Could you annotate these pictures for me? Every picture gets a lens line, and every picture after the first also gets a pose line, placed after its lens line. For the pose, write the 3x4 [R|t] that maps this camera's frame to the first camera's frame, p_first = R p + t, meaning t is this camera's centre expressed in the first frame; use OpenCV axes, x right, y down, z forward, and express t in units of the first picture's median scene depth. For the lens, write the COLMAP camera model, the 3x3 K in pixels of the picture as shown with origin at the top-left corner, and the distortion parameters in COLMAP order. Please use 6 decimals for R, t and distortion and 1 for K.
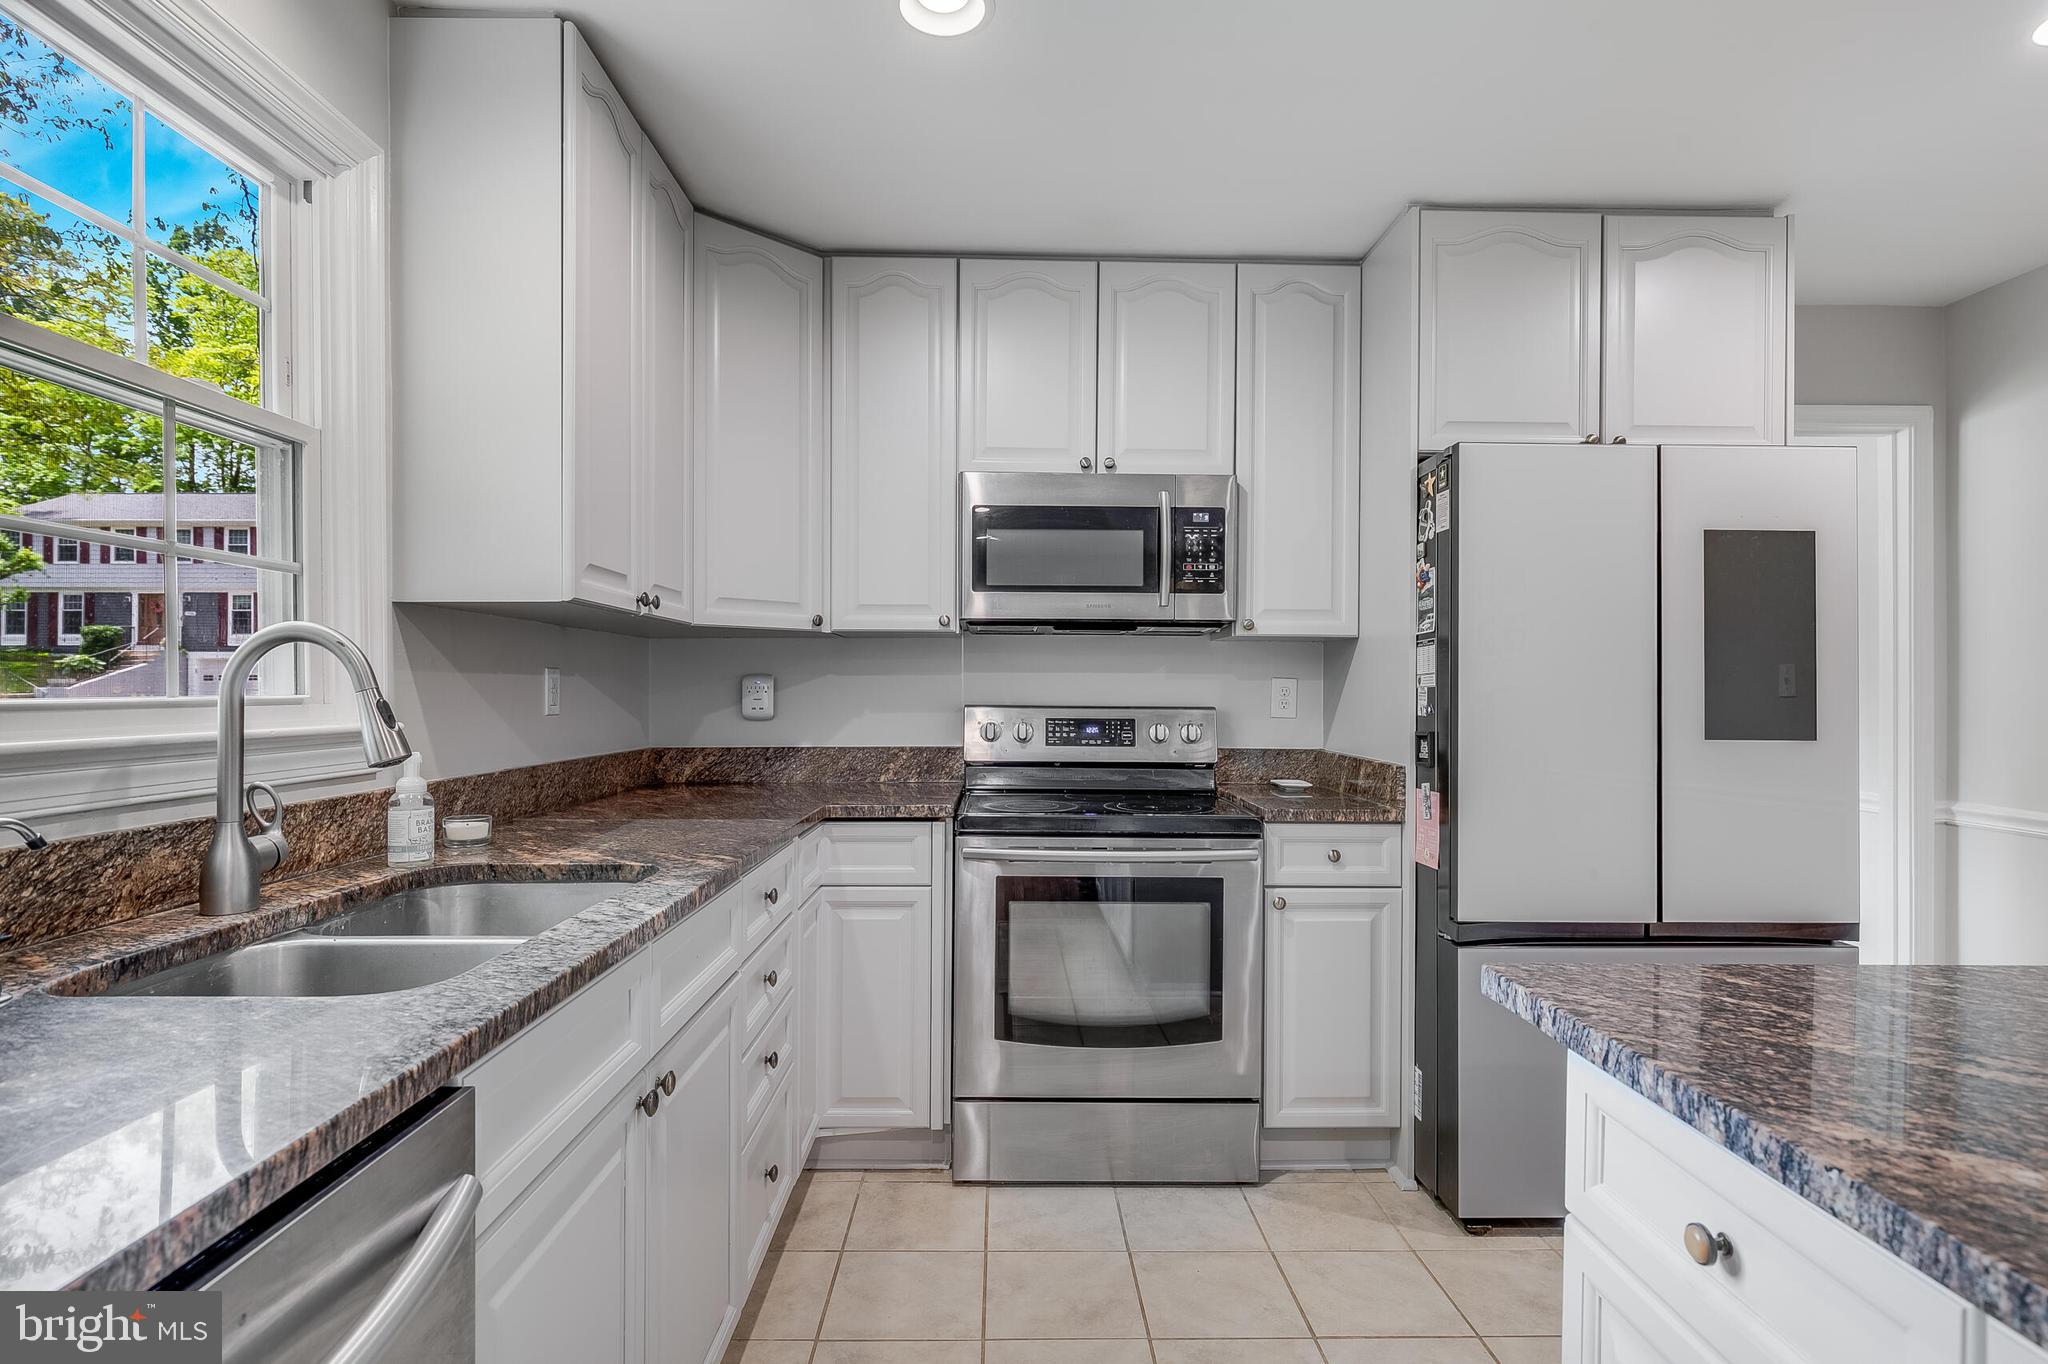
lens RADIAL K [[1024.8, 0, 1015.8], [0, 1024.8, 684.0], [0, 0, 1]] dist [-0.002500, 0.000207]
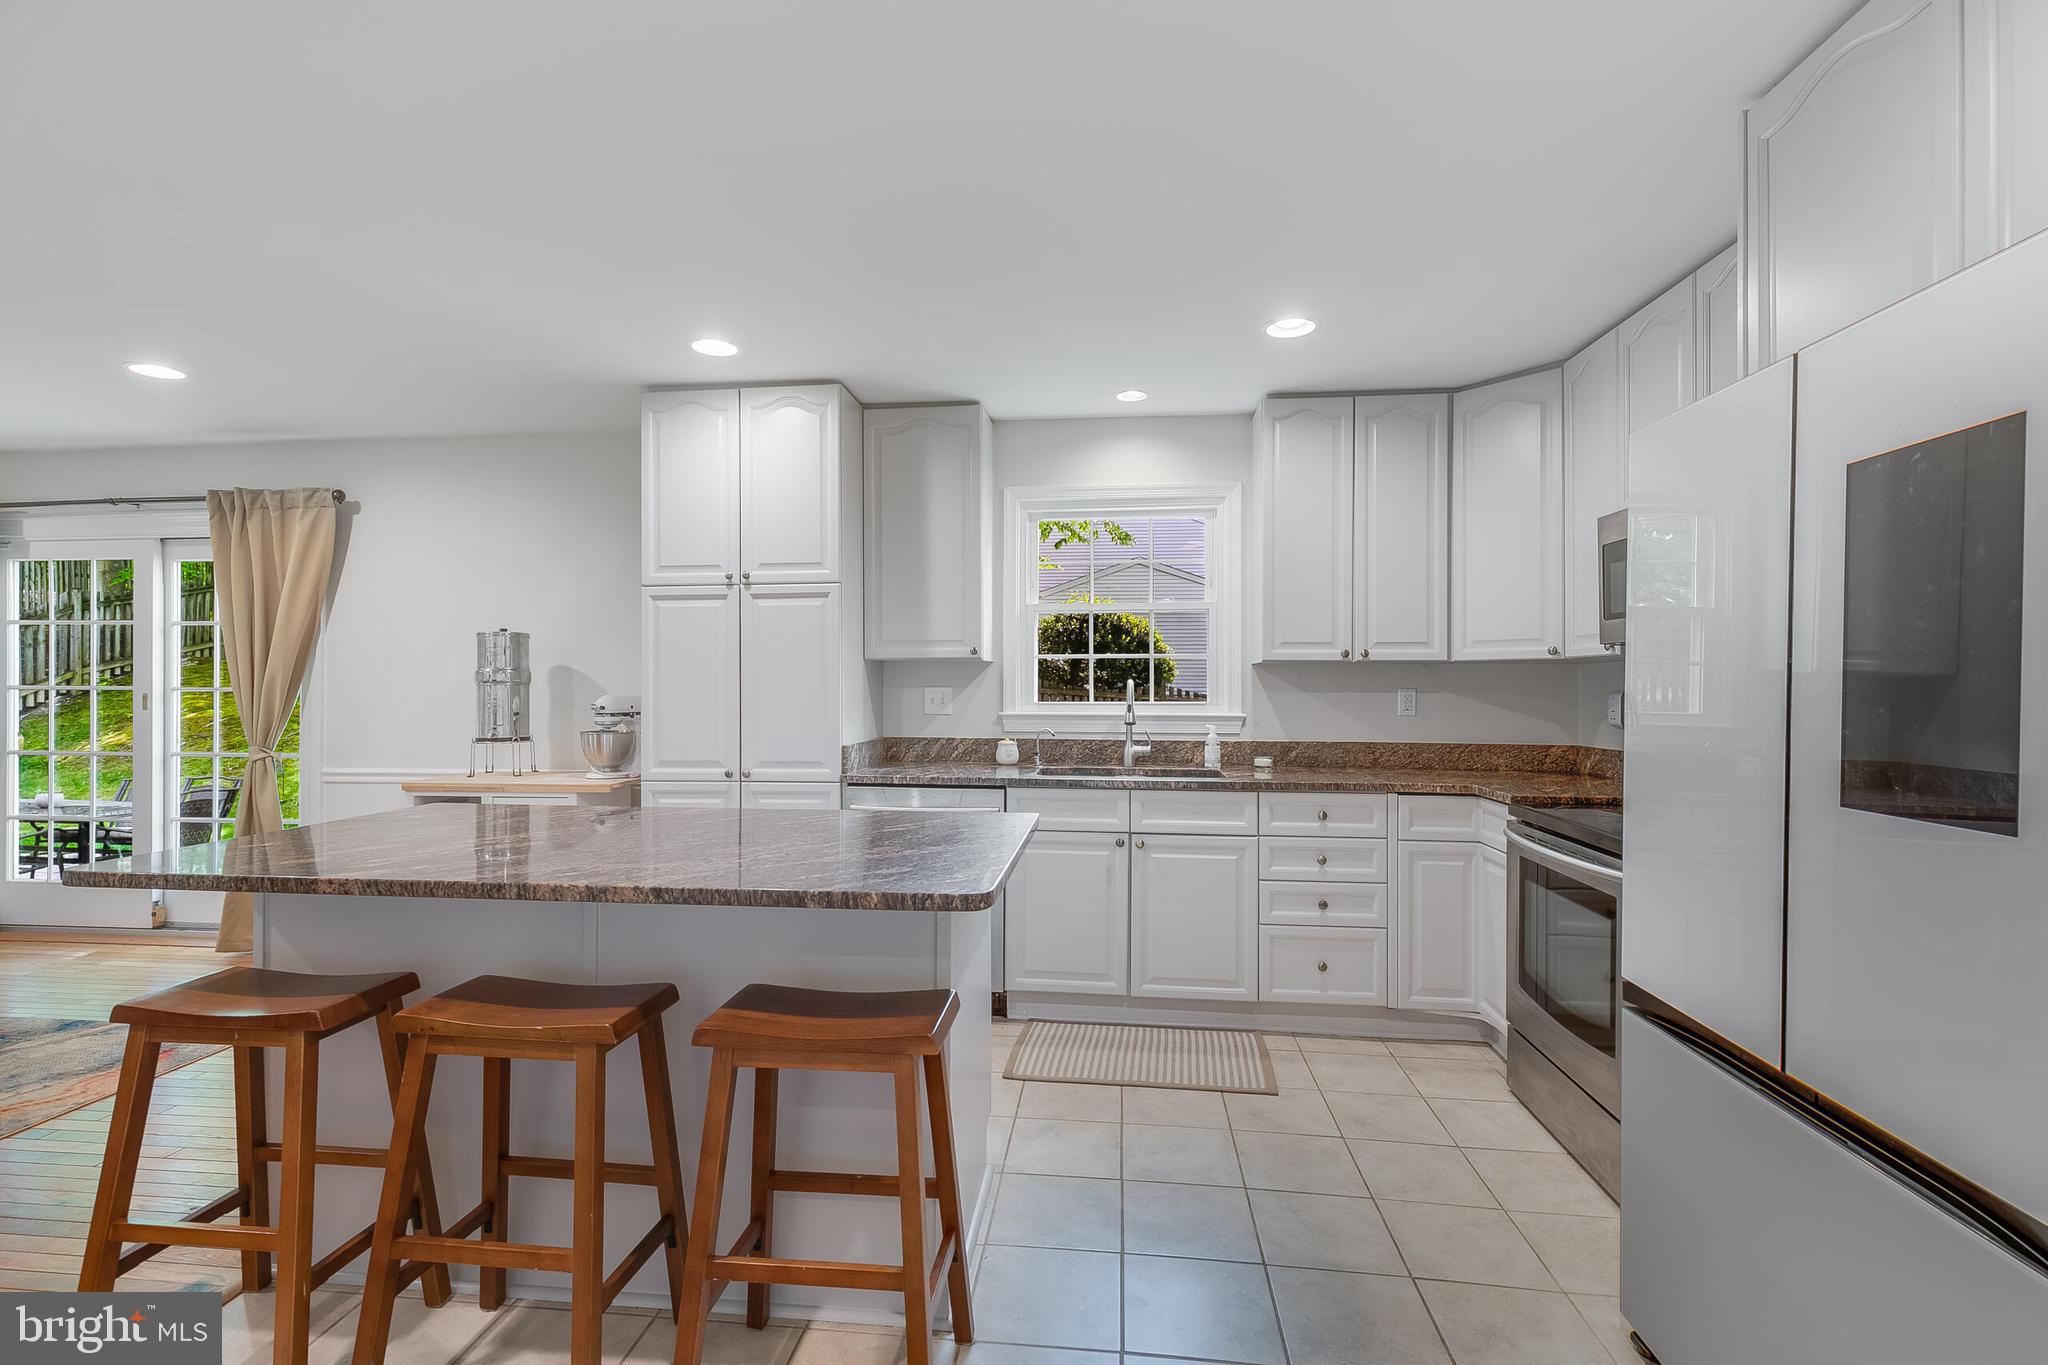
lens RADIAL K [[924.1, 0, 1020.3], [0, 924.1, 682.1], [0, 0, 1]] dist [0.004897, -0.001913]
pose [[-0.123572, -0.007752, -0.992305, 1.262650], [0.002281, 0.999965, -0.008096, -0.017348], [0.992333, -0.003264, -0.123550, 0.569902]]
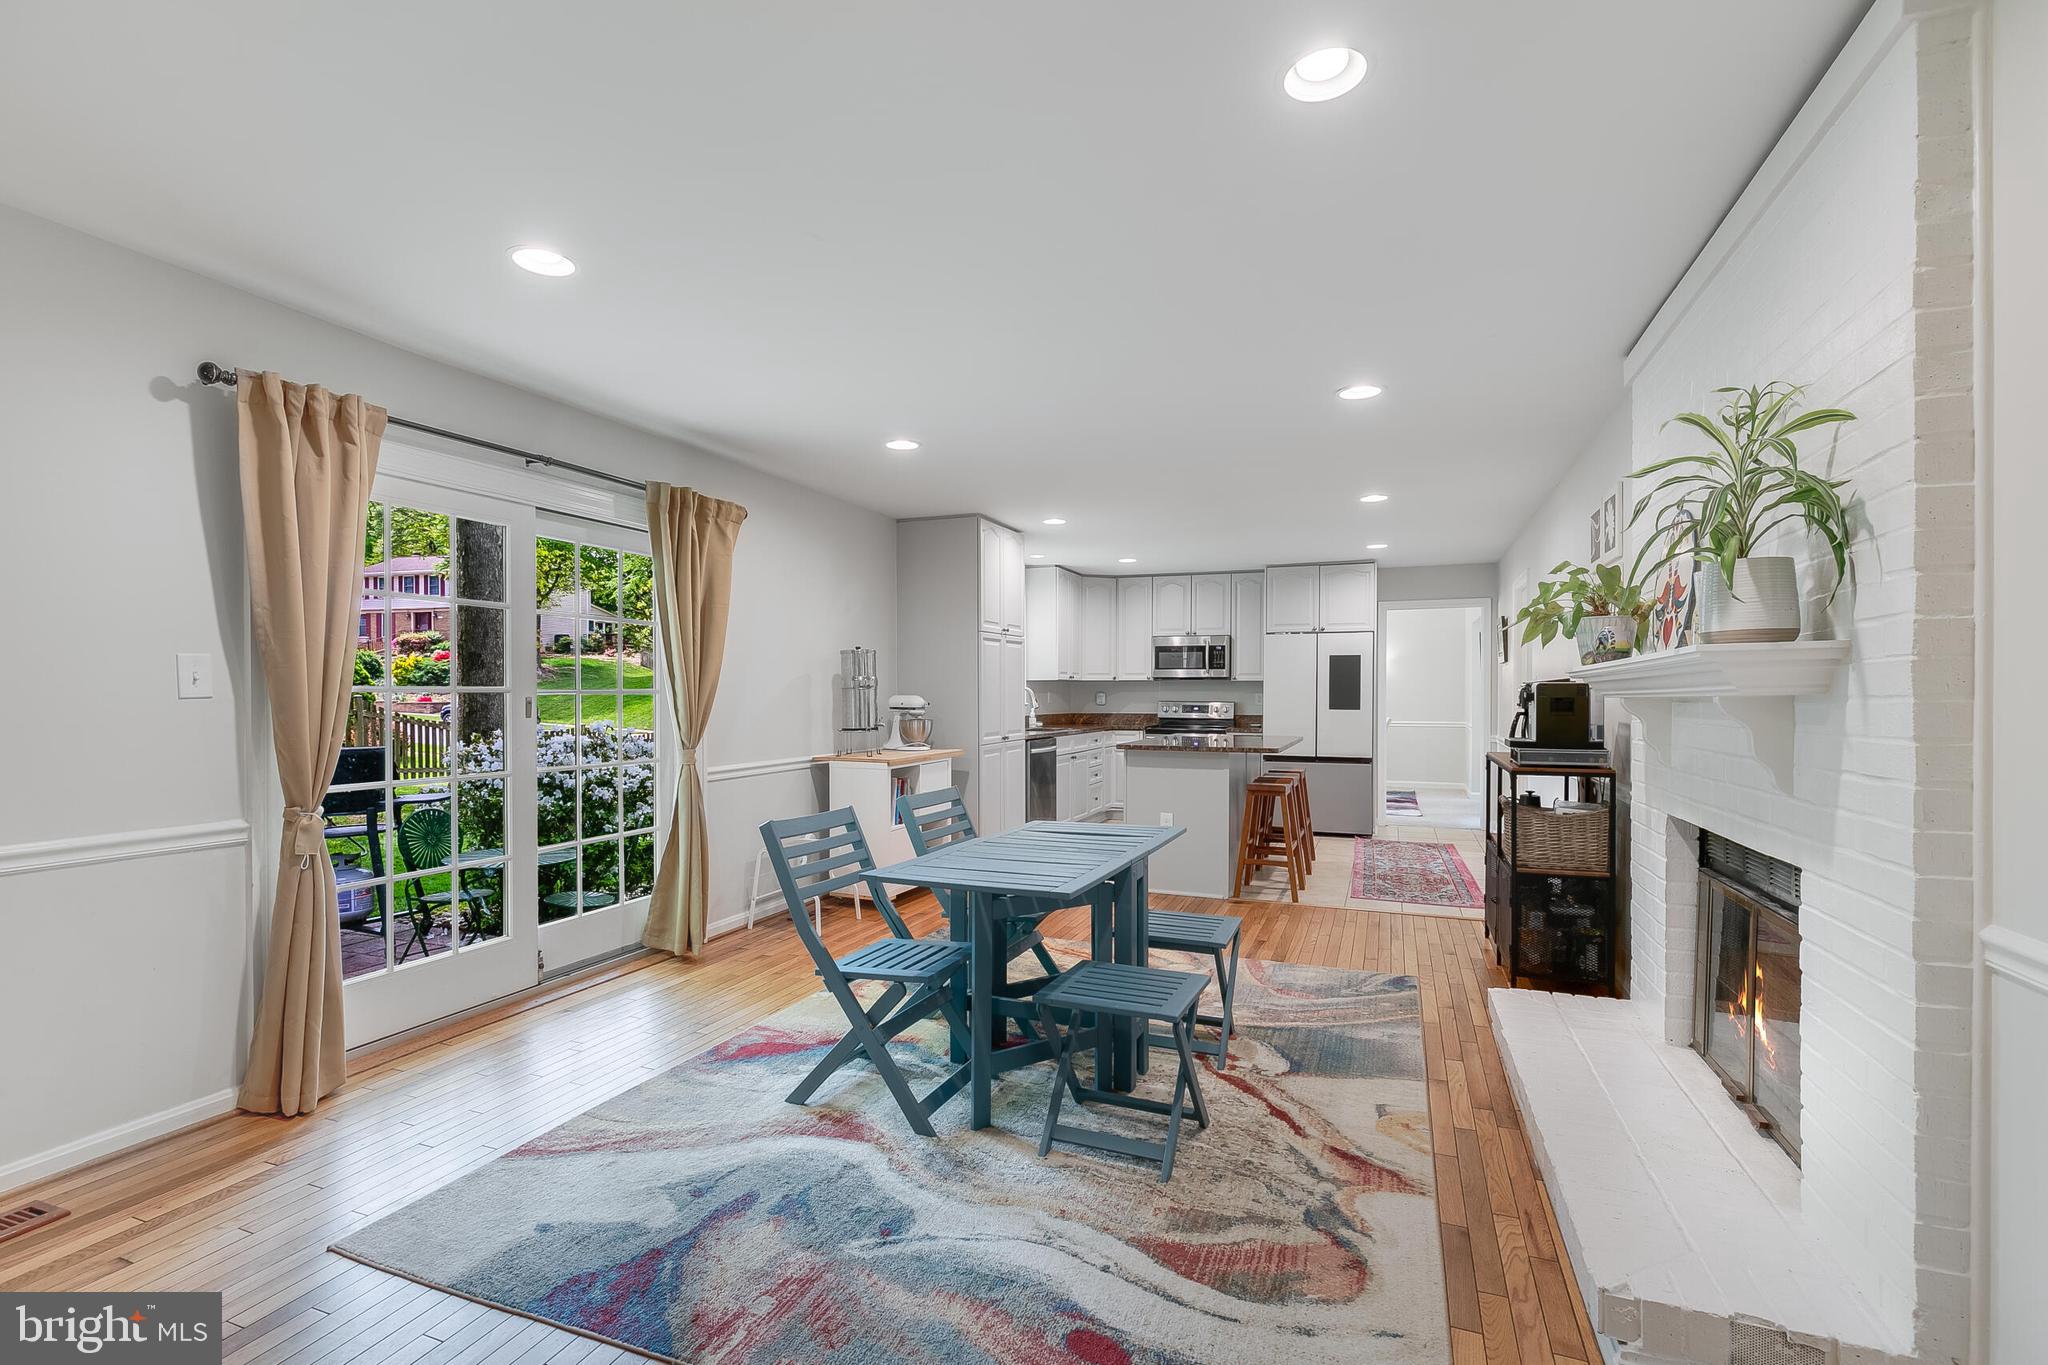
lens RADIAL K [[924.1, 0, 1014.7], [0, 924.1, 685.2], [0, 0, 1]] dist [0.004897, -0.001913]
pose [[0.920502, -0.003937, -0.390718, 0.930519], [0.002216, 0.999986, -0.004855, -0.024837], [0.390732, 0.003603, 0.920498, -2.639853]]
